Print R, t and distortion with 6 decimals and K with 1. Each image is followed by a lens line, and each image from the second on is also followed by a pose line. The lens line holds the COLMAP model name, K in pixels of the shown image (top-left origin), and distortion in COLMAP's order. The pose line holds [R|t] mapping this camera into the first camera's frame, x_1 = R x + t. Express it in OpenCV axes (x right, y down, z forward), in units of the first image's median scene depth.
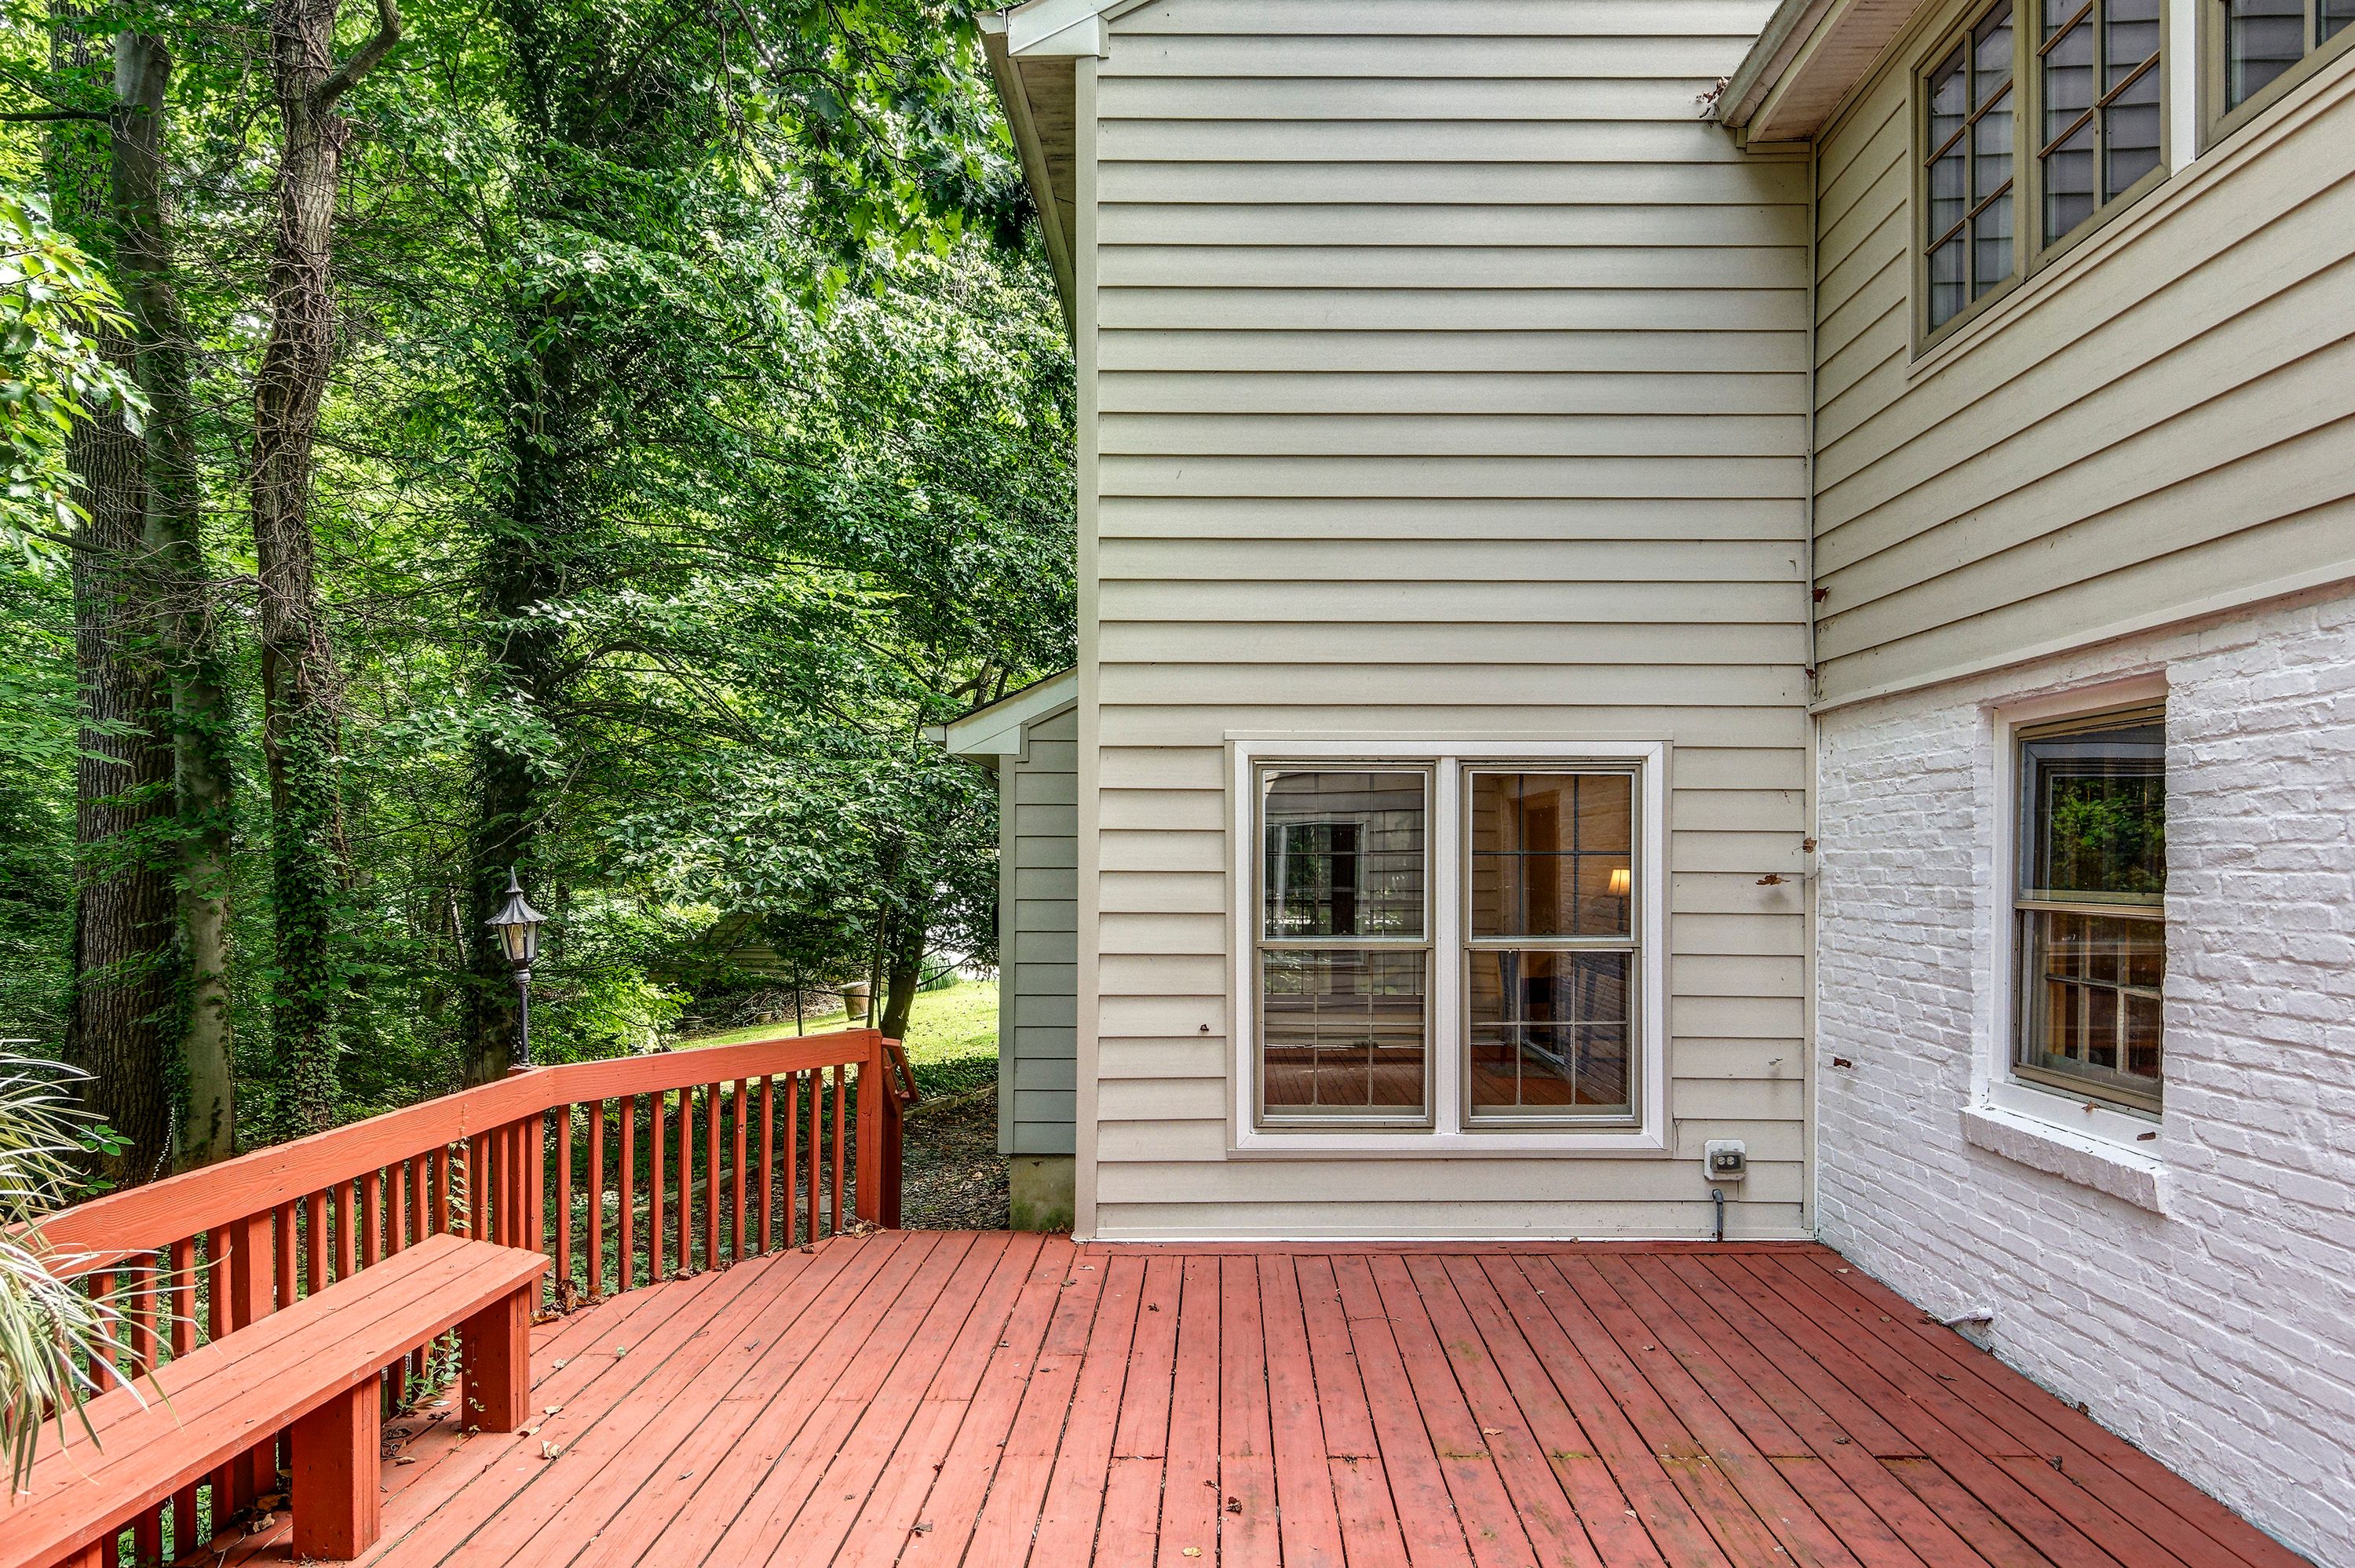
lens RADIAL K [[1486.0, 0, 1252.2], [0, 1486.0, 878.5], [0, 0, 1]] dist [-0.001069, -0.000626]
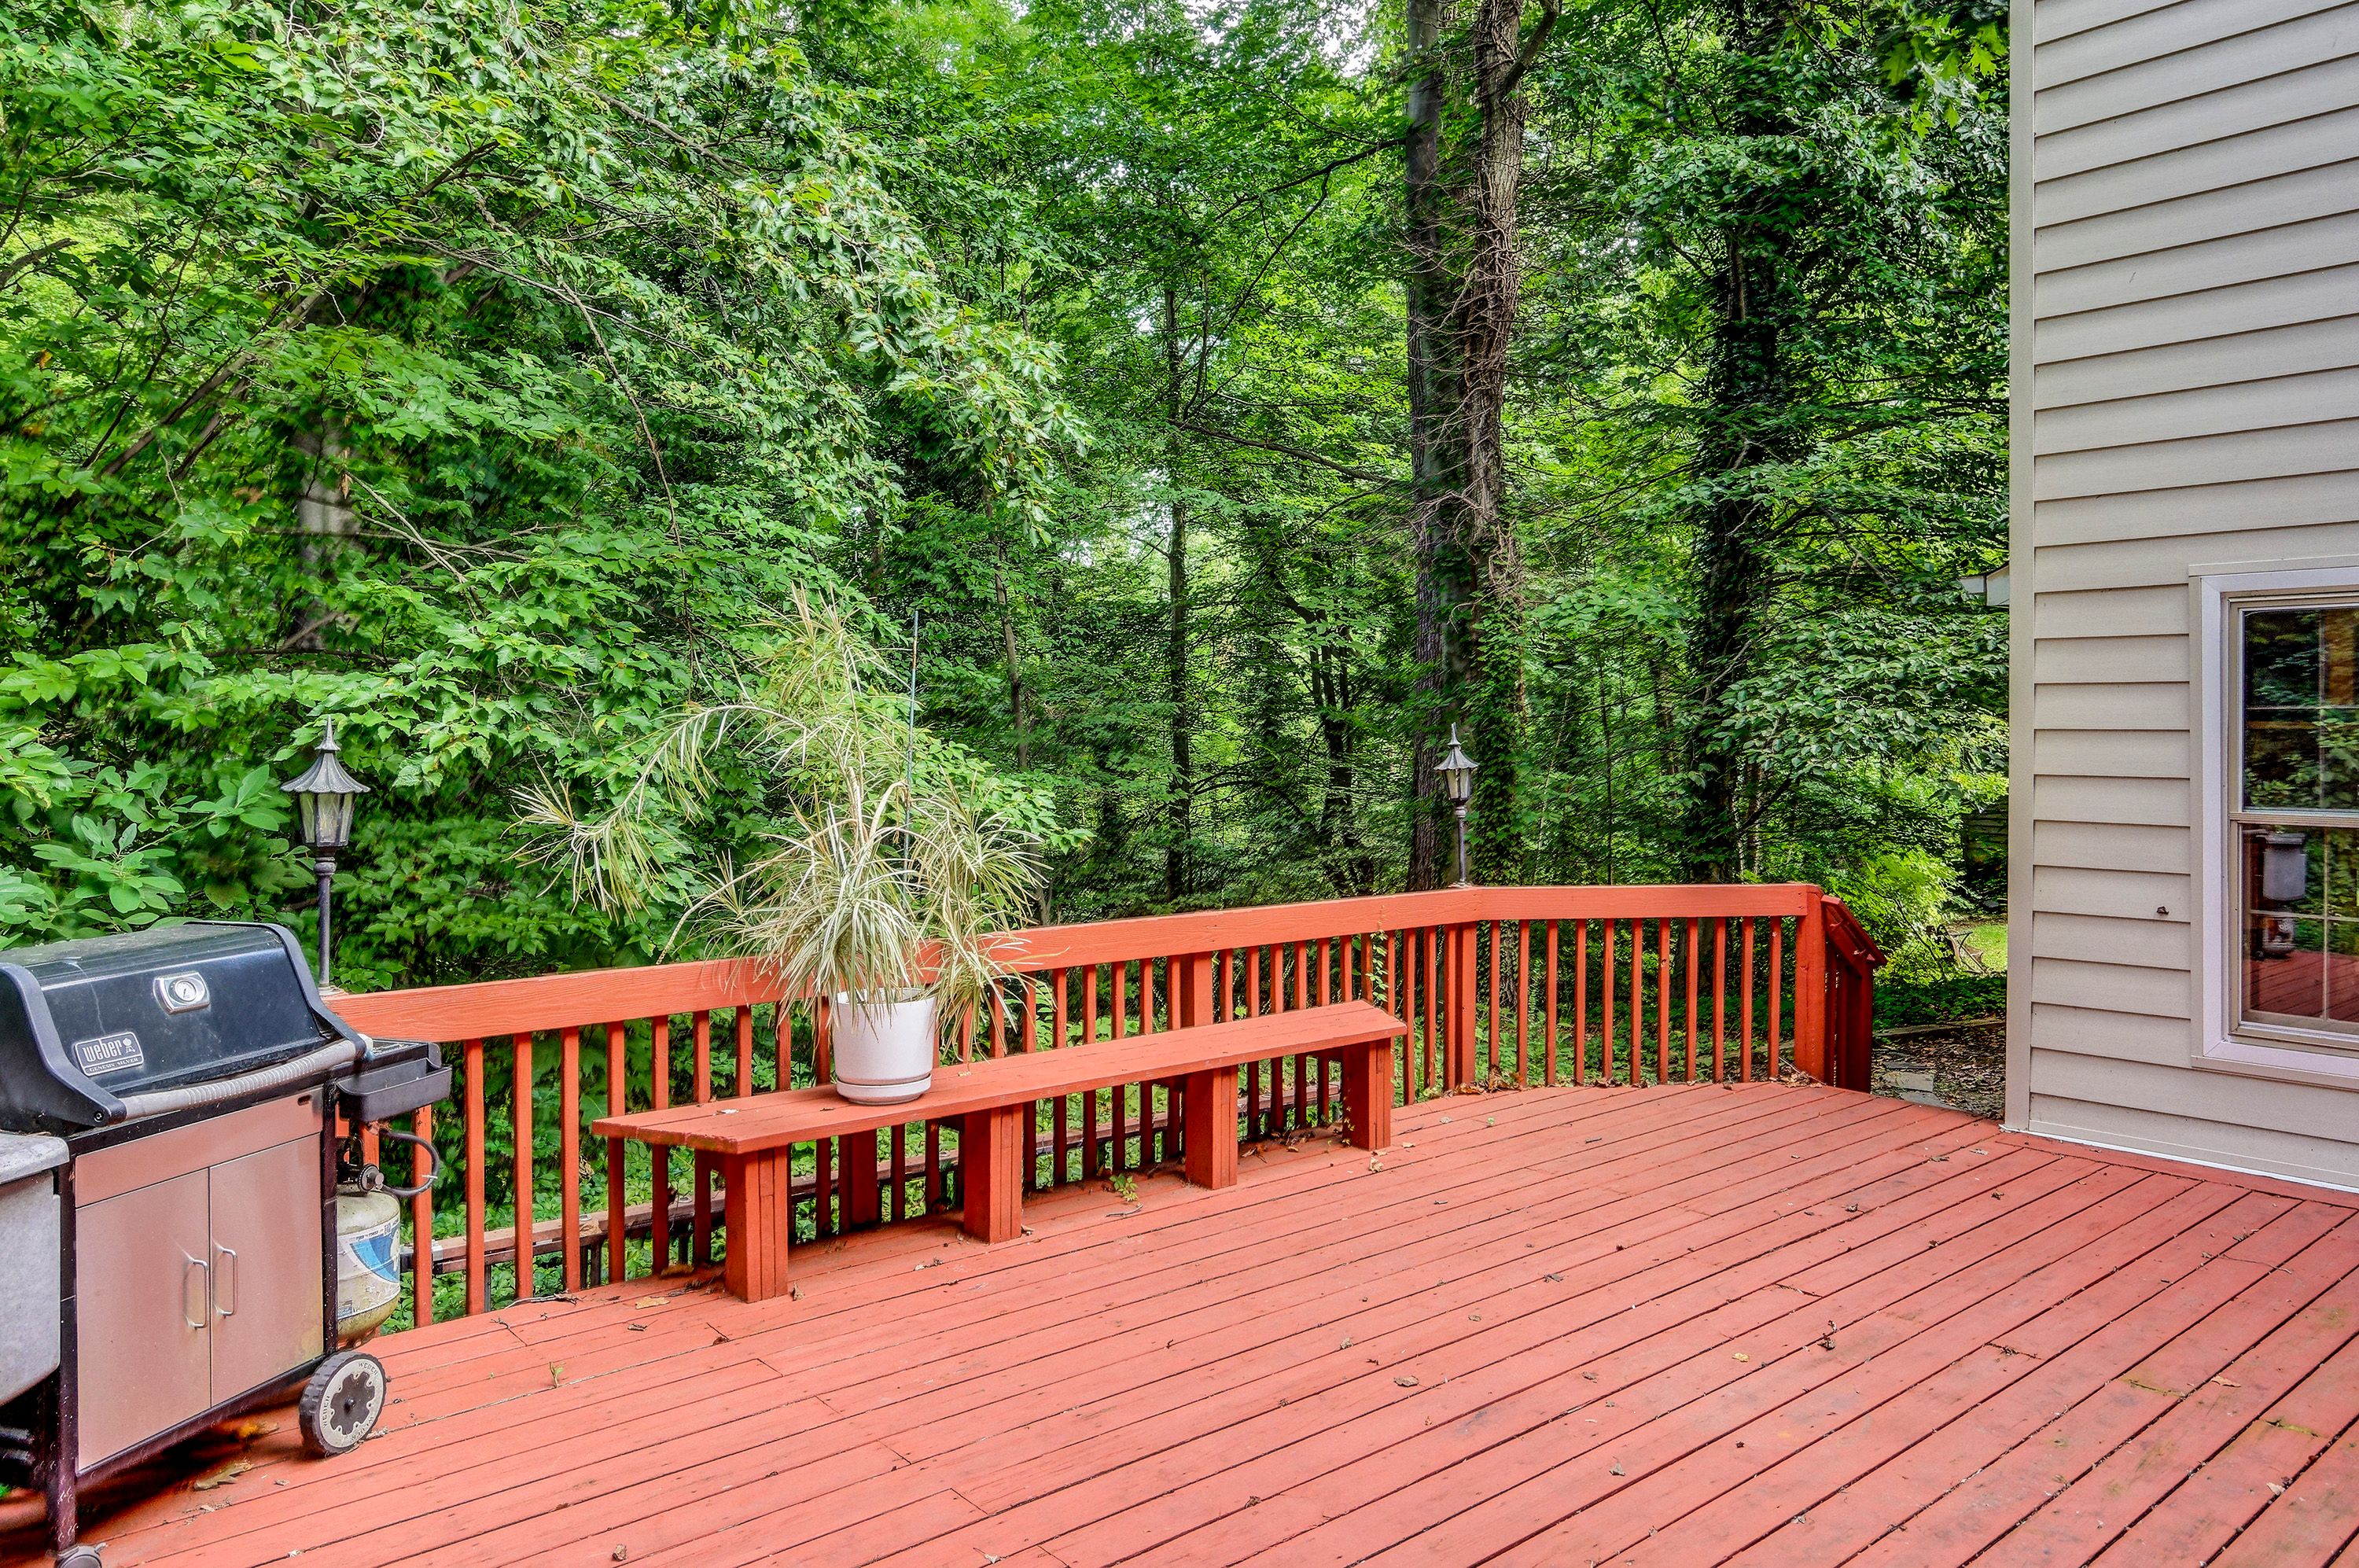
lens RADIAL K [[1593.8, 0, 1232.5], [0, 1593.8, 739.8], [0, 0, 1]] dist [-0.003270, -0.001257]
pose [[0.662555, 0.005063, -0.748996, 0.303705], [-0.009962, 0.999948, -0.002053, 0.008622], [0.748947, 0.008821, 0.662571, -0.018569]]
